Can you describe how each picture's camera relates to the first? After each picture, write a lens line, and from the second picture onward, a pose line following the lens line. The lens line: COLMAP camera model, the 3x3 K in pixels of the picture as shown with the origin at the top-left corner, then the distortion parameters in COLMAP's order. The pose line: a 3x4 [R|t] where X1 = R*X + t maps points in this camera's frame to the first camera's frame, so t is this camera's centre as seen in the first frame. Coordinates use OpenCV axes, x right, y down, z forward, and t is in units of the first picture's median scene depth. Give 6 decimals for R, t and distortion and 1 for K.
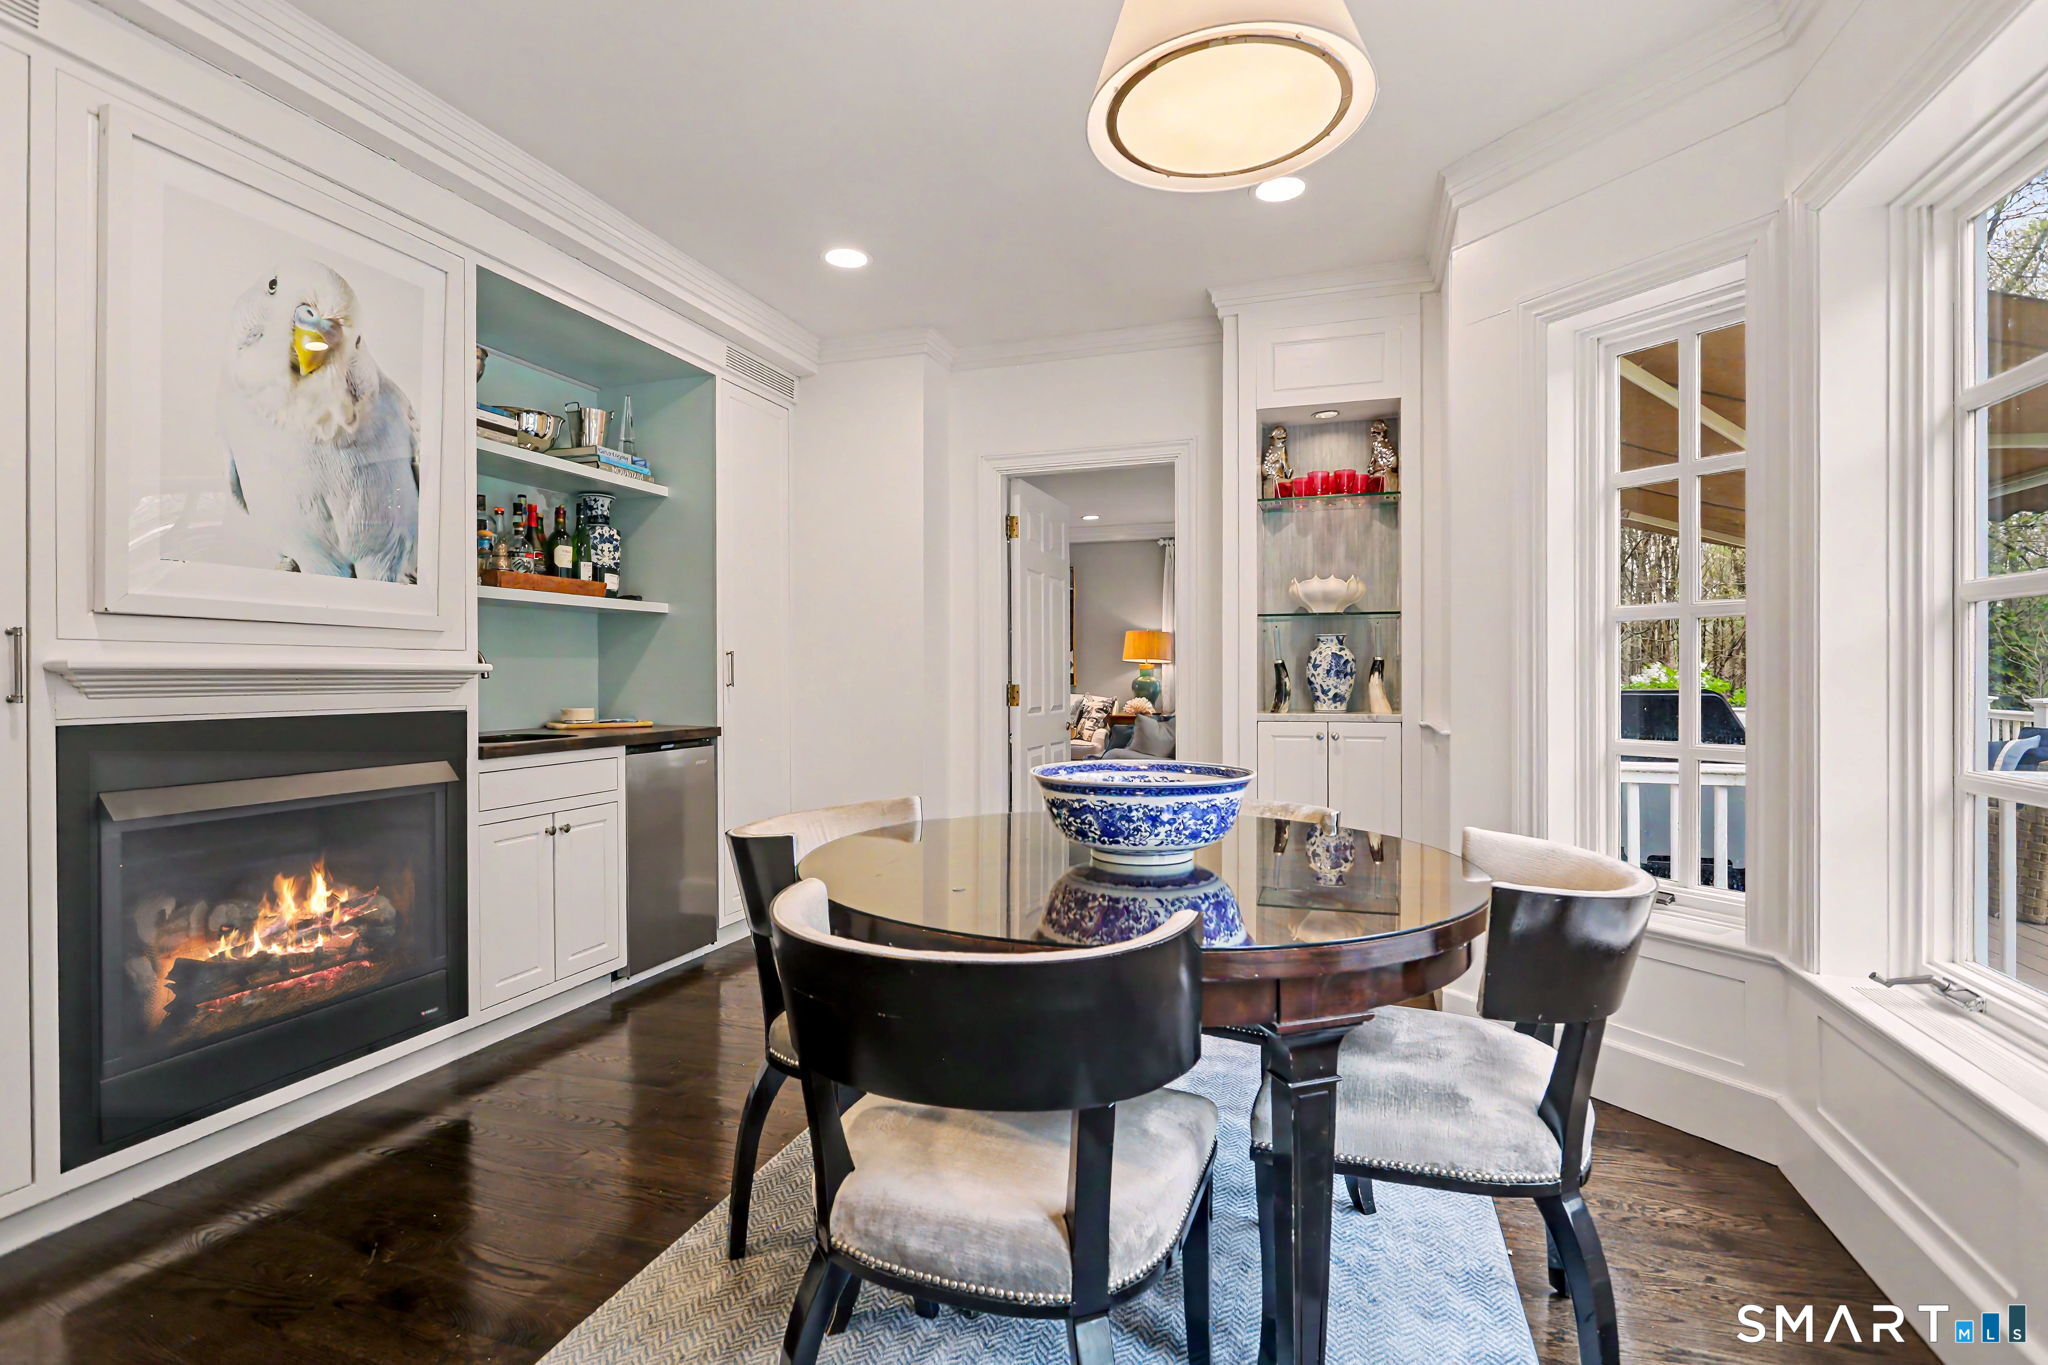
lens RADIAL K [[975.7, 0, 1024.7], [0, 975.7, 677.8], [0, 0, 1]] dist [-0.002116, 0.000844]
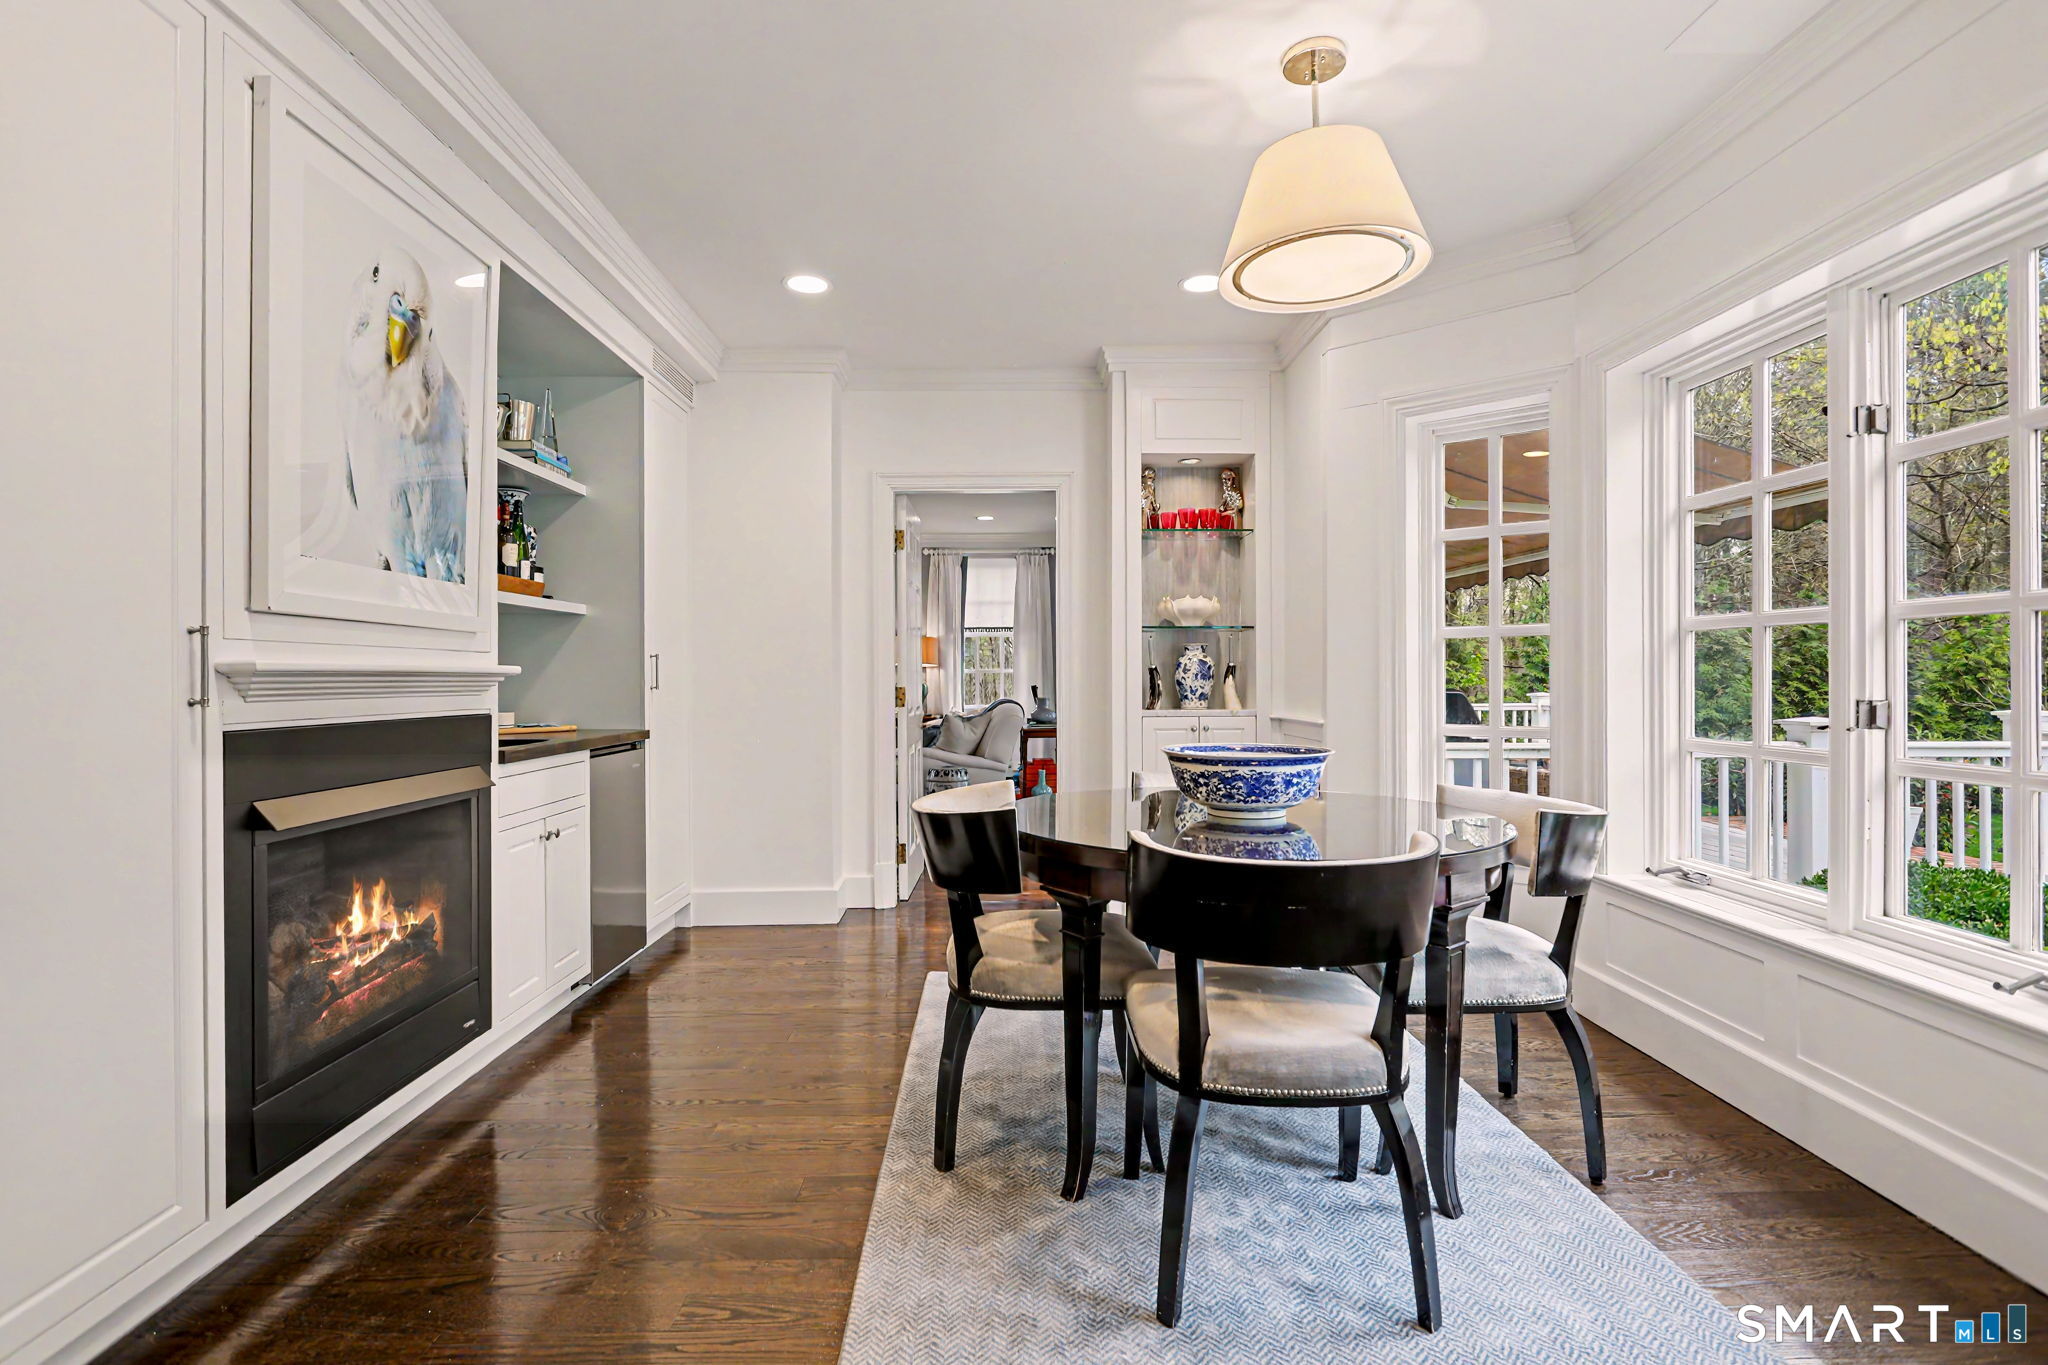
lens RADIAL K [[975.7, 0, 1029.1], [0, 975.7, 678.0], [0, 0, 1]] dist [-0.002116, 0.000844]
pose [[0.944424, -0.000534, 0.328729, -0.382281], [0.001716, 0.999993, -0.003305, 0.001776], [-0.328725, 0.003686, 0.944419, -0.097508]]
